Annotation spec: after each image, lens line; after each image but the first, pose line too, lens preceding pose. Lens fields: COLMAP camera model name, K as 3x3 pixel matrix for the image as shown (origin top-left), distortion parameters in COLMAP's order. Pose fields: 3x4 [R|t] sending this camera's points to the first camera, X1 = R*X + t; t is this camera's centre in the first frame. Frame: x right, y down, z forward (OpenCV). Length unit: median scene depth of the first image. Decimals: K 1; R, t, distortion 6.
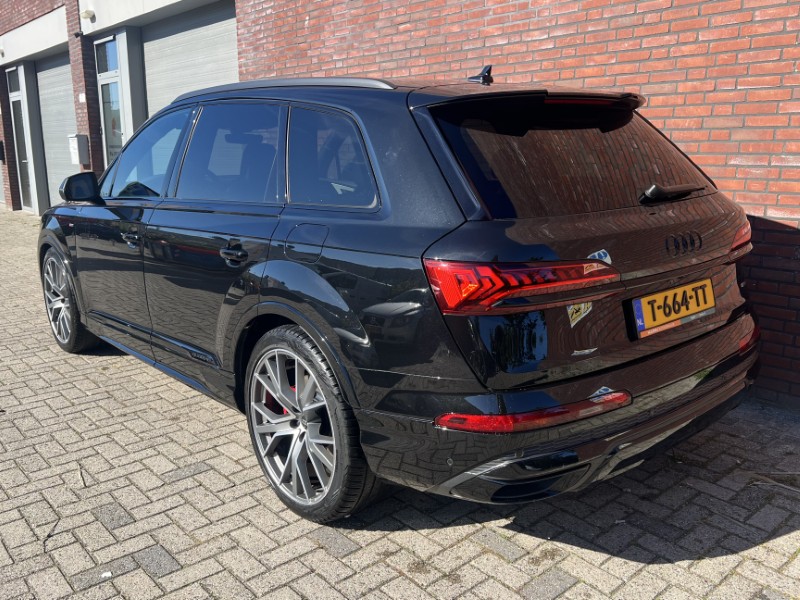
lens RADIAL K [[676.0, 0, 400.0], [0, 676.0, 300.0], [0, 0, 1]] dist [0.010641, -0.003277]
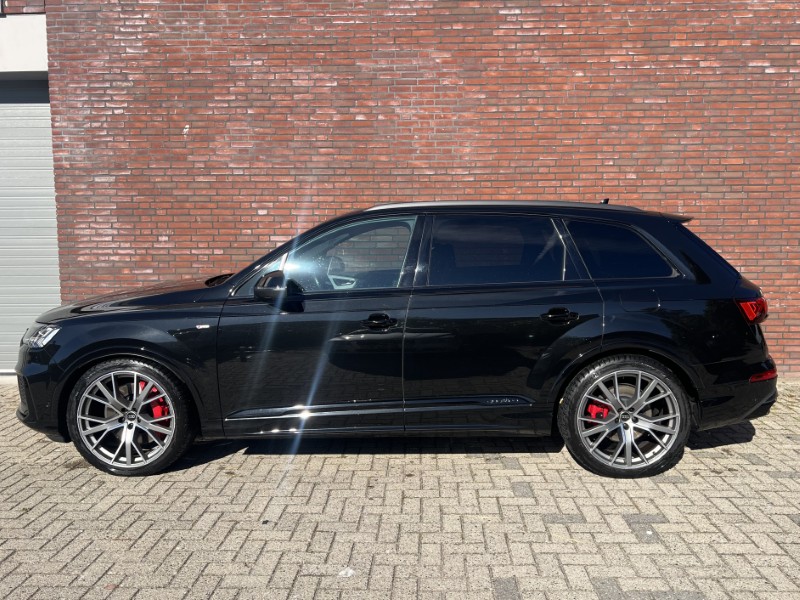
lens RADIAL K [[610.8, 0, 400.0], [0, 610.8, 300.0], [0, 0, 1]] dist [0.075377, -0.111291]
pose [[0.703769, -0.076813, 0.706264, -0.992412], [0.160528, 0.985620, -0.052766, -0.065640], [-0.692055, 0.150510, 0.705979, 0.195679]]
